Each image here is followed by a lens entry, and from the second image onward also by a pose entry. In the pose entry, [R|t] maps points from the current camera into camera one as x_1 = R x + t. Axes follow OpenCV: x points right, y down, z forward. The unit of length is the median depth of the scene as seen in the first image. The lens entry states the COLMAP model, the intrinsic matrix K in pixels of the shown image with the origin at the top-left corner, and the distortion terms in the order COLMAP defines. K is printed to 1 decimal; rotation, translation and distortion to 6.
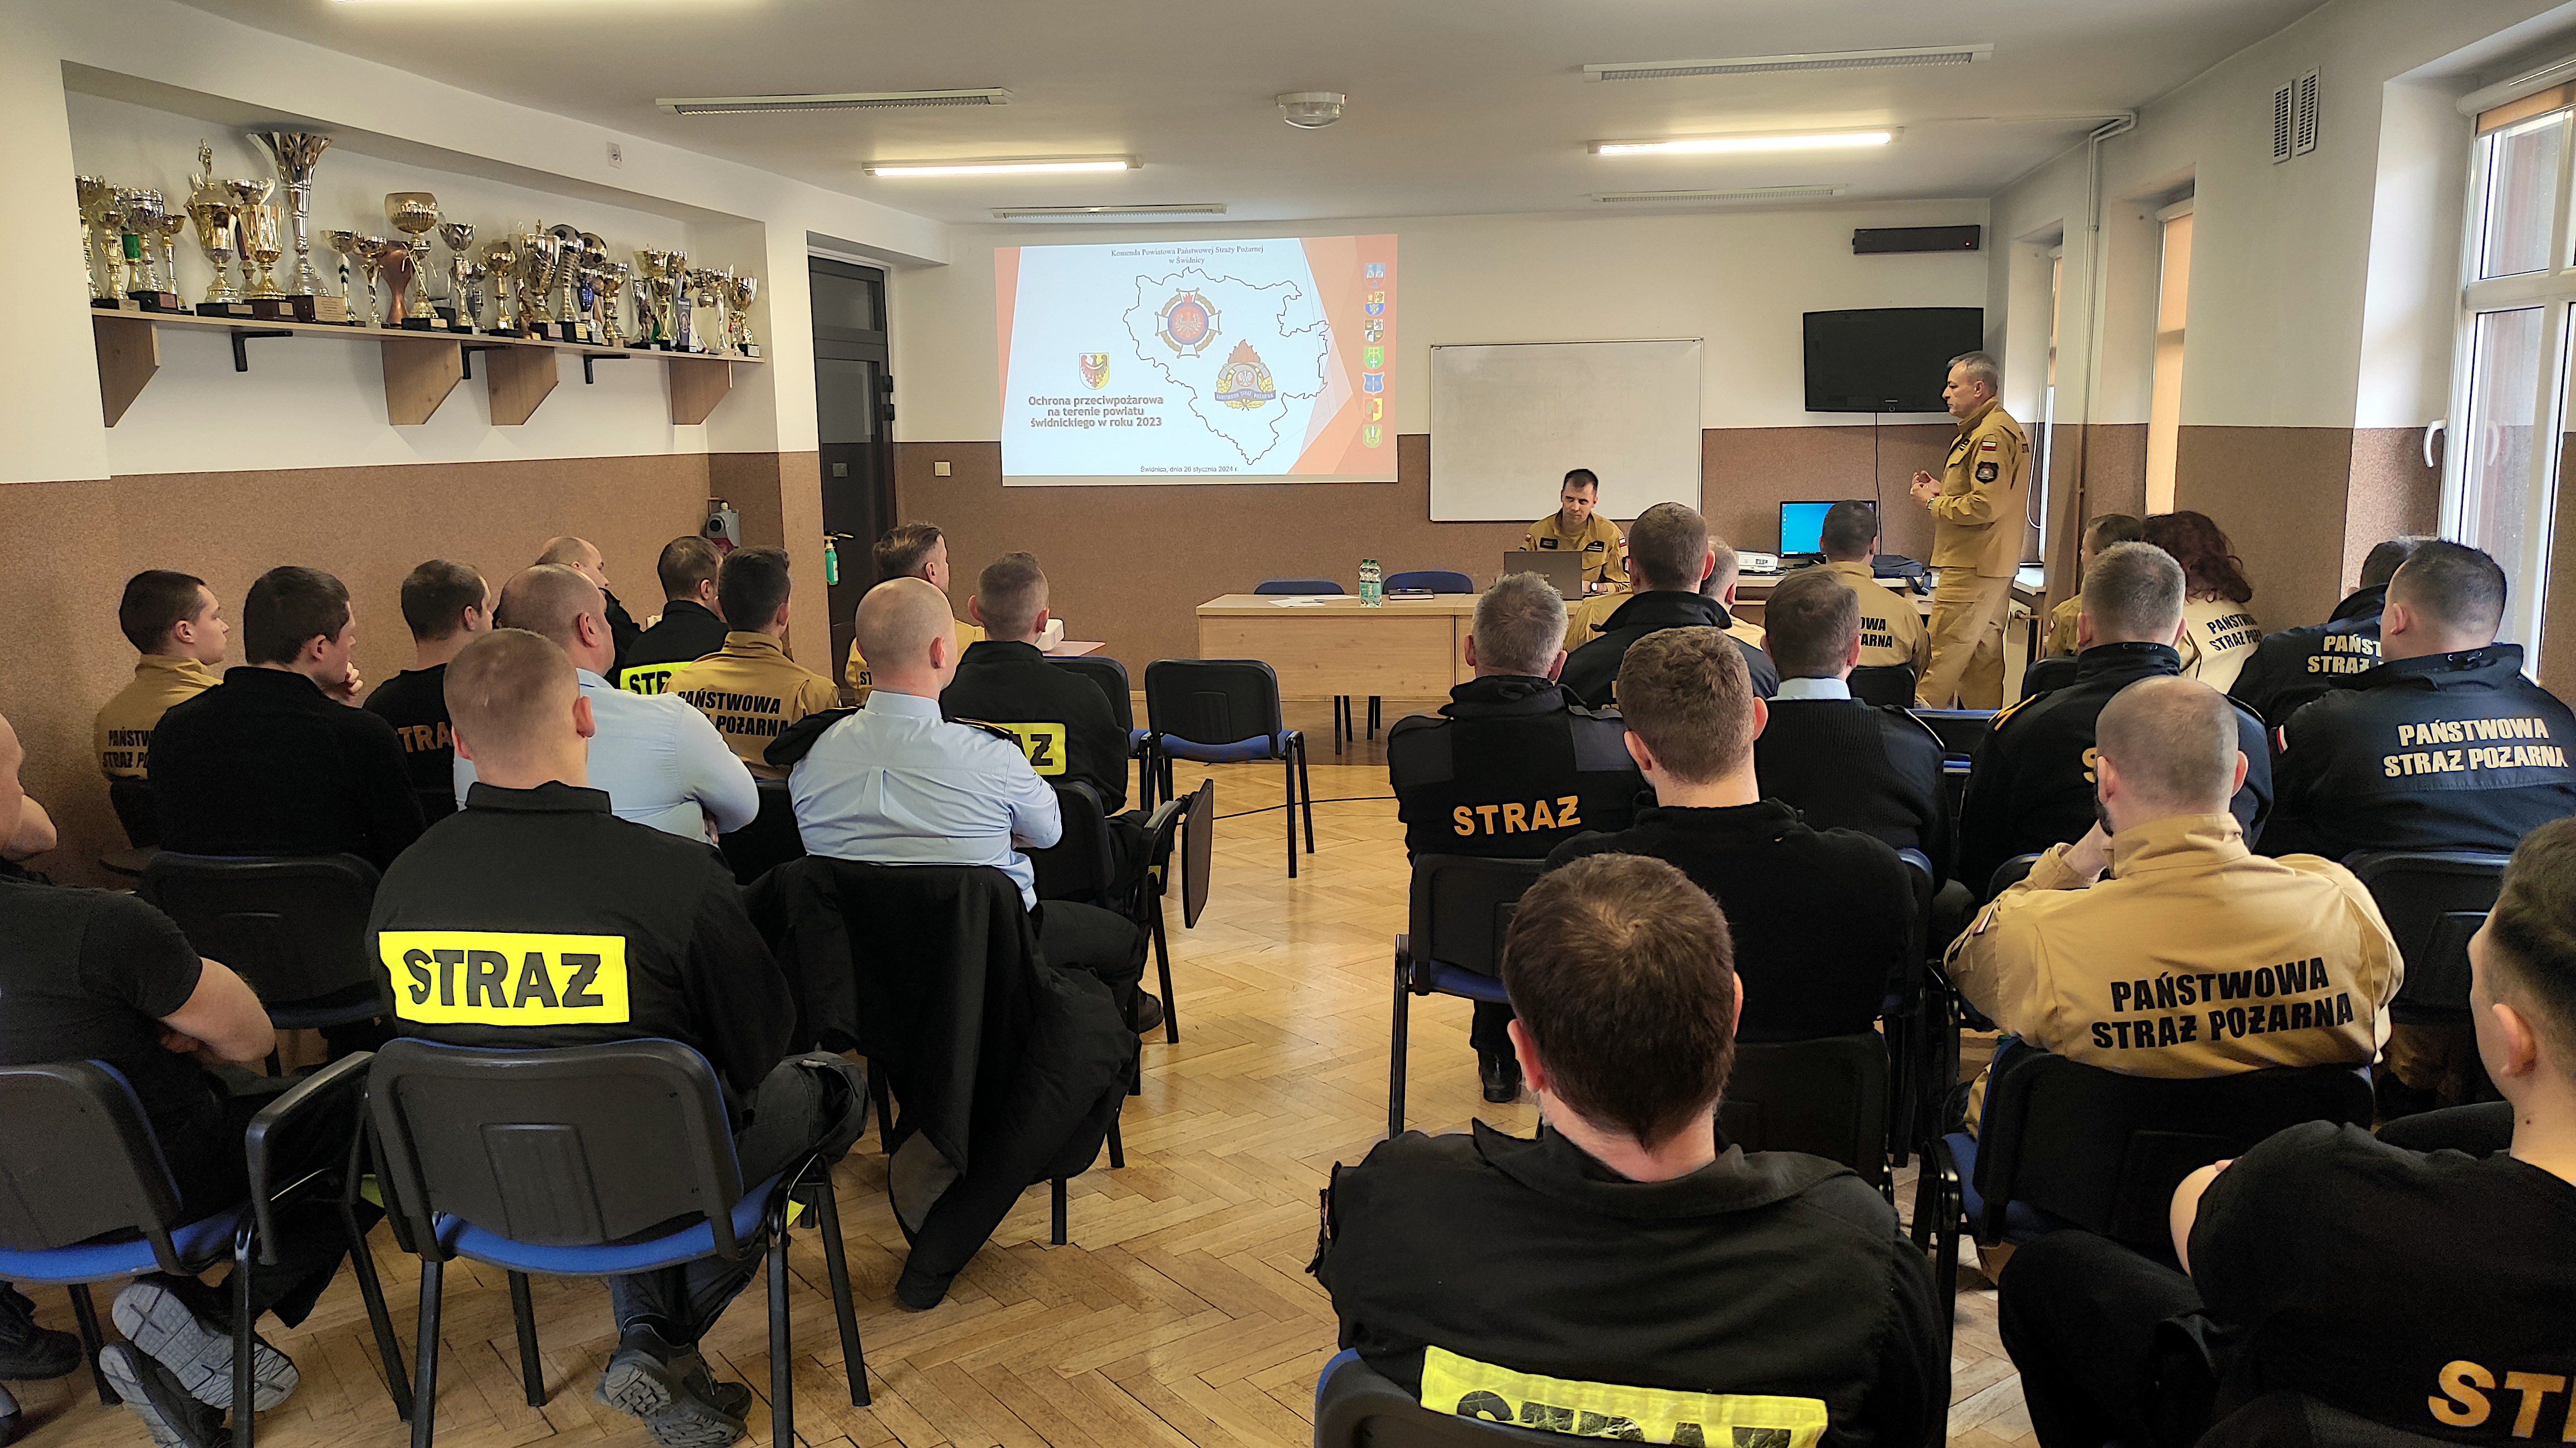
lens RADIAL K [[1899.9, 0, 1288.0], [0, 1899.9, 724.0], [0, 0, 1]] dist [0.060523, -0.061867]
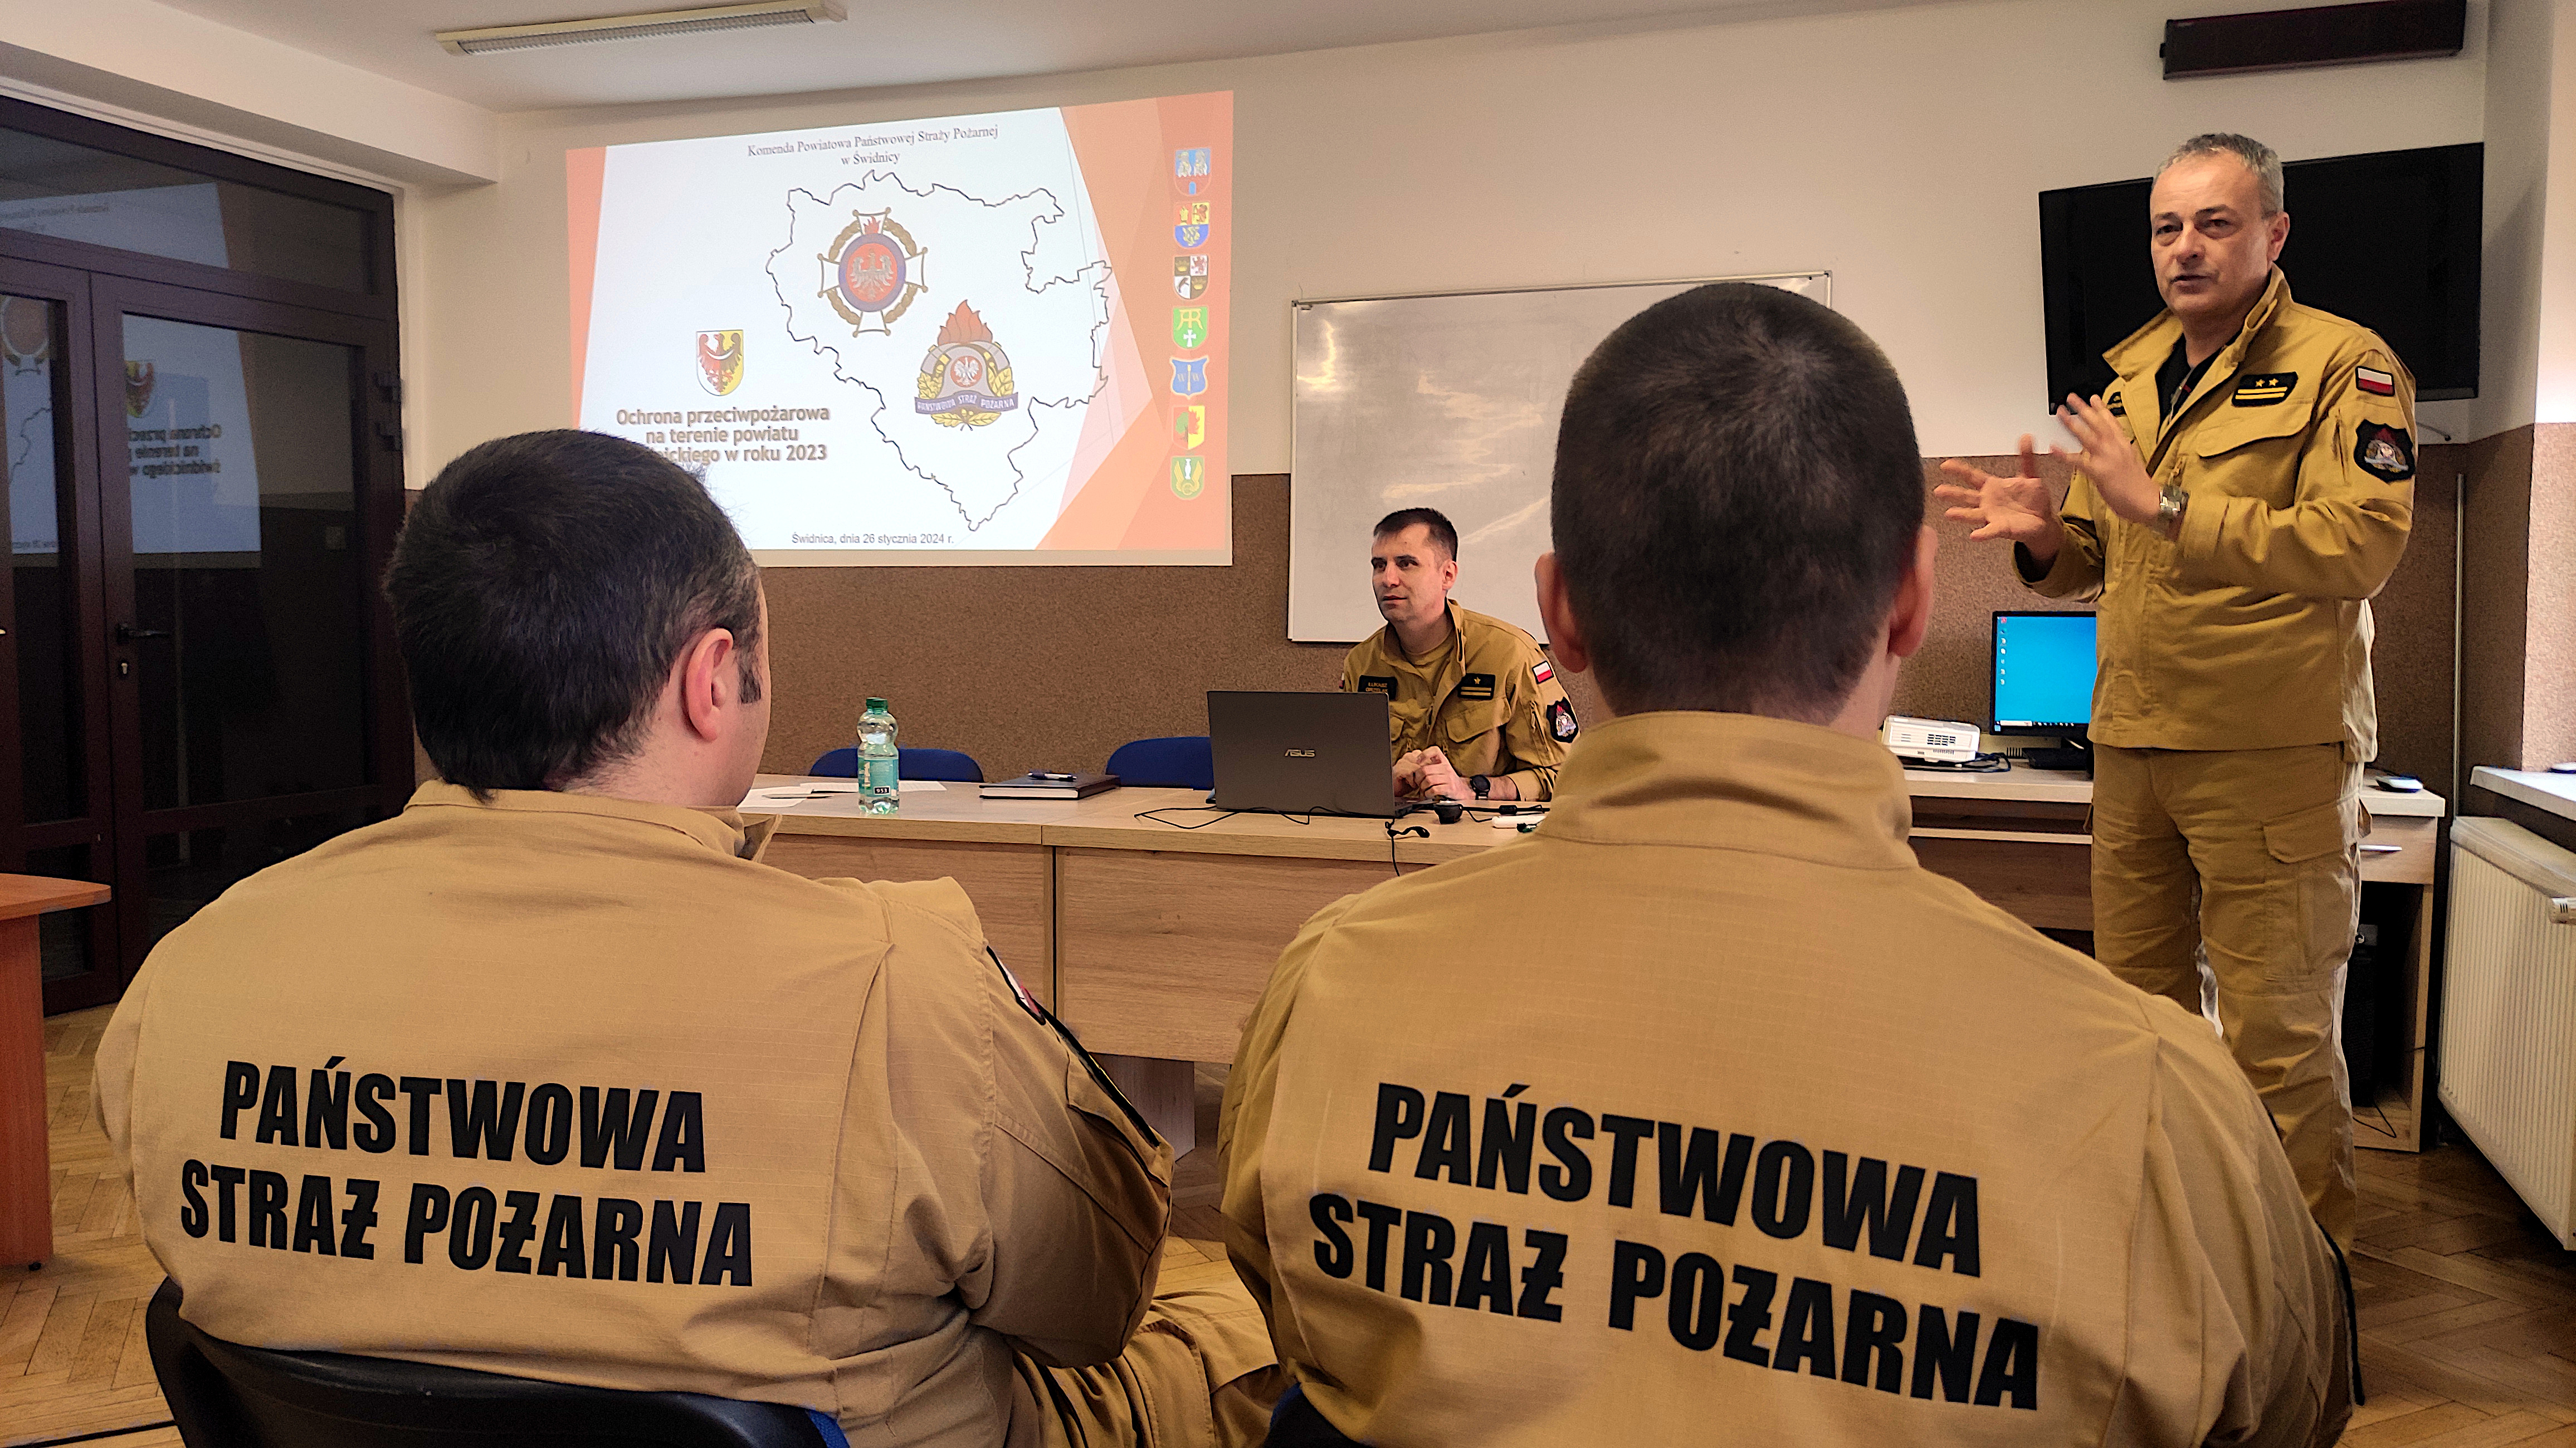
lens RADIAL K [[1908.0, 0, 1293.0], [0, 1908.0, 730.6], [0, 0, 1]] dist [0.055819, -0.061720]
pose [[0.983790, 0.029980, -0.176800, 0.255758], [-0.045211, 0.995544, -0.082757, -0.061535], [0.173531, 0.089408, 0.980761, 0.758831]]
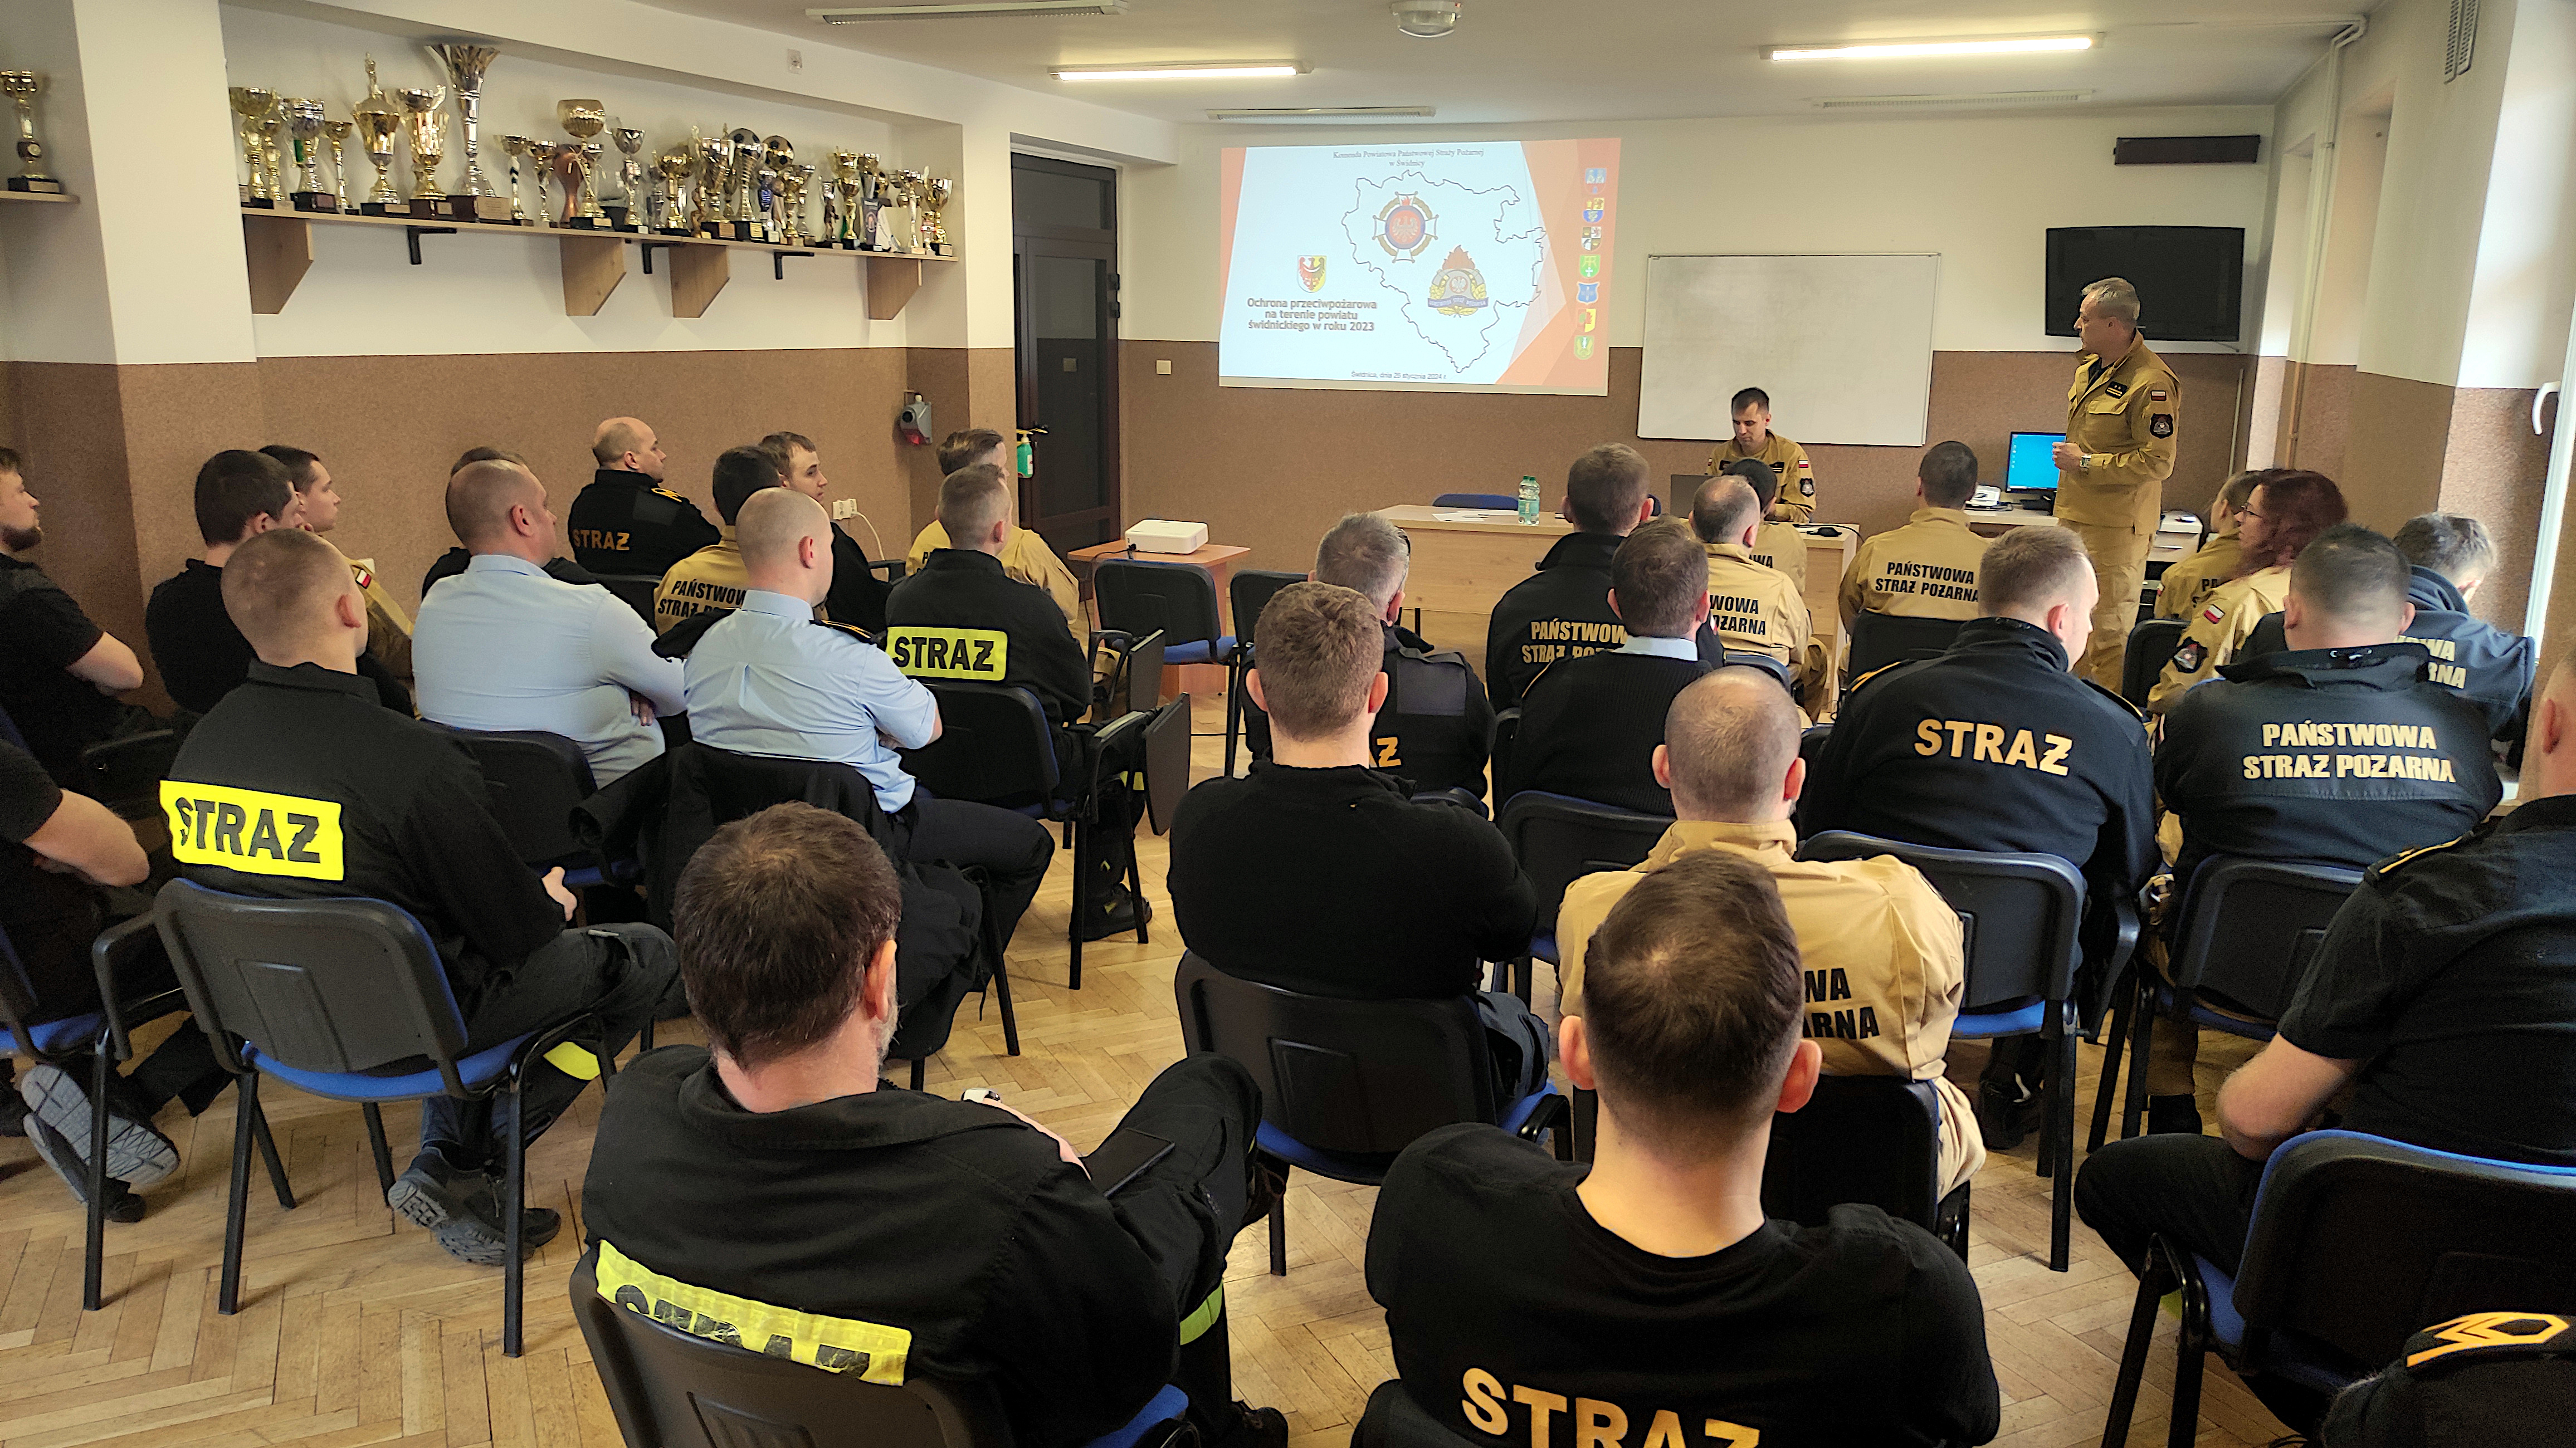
lens RADIAL K [[1899.9, 0, 1288.0], [0, 1899.9, 724.0], [0, 0, 1]] dist [0.060523, -0.061867]
pose [[0.978864, 0.069749, -0.192251, 0.148769], [-0.059129, 0.996419, 0.060442, -0.013686], [0.195778, -0.047797, 0.979483, 0.002729]]
